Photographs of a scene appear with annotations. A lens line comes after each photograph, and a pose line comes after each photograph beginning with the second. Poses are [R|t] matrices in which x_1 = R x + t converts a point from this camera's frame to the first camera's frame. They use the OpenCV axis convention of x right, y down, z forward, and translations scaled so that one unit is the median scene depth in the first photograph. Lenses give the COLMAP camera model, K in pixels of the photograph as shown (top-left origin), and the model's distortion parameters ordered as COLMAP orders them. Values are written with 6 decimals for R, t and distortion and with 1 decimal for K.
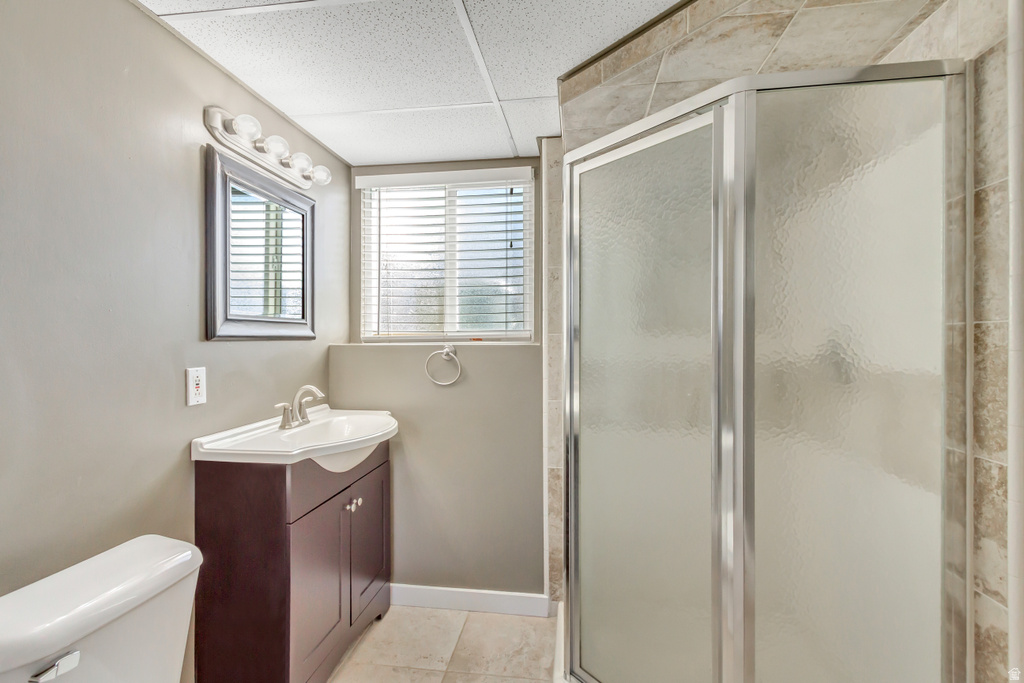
lens RADIAL K [[493.5, 0, 513.2], [0, 493.5, 336.5], [0, 0, 1]] dist [0.005467, 0.000138]
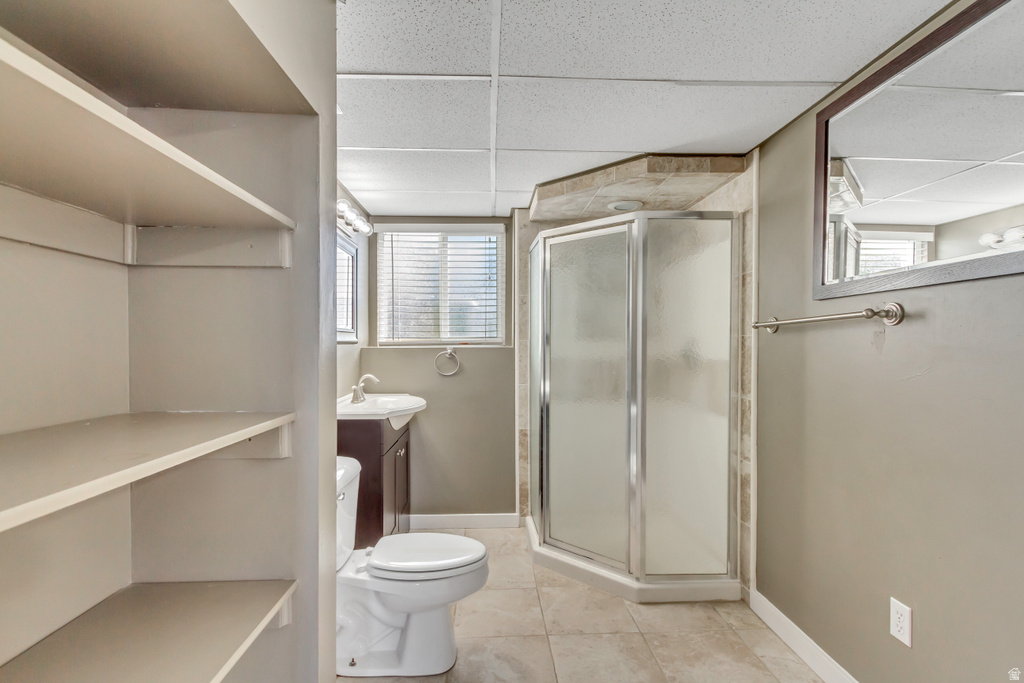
lens RADIAL K [[493.5, 0, 510.0], [0, 493.5, 346.9], [0, 0, 1]] dist [0.005467, 0.000138]
pose [[0.984034, 0.000173, 0.177981, -0.274301], [-0.002027, 0.999946, 0.010233, 0.000465], [-0.177970, -0.010431, 0.983981, -0.579267]]
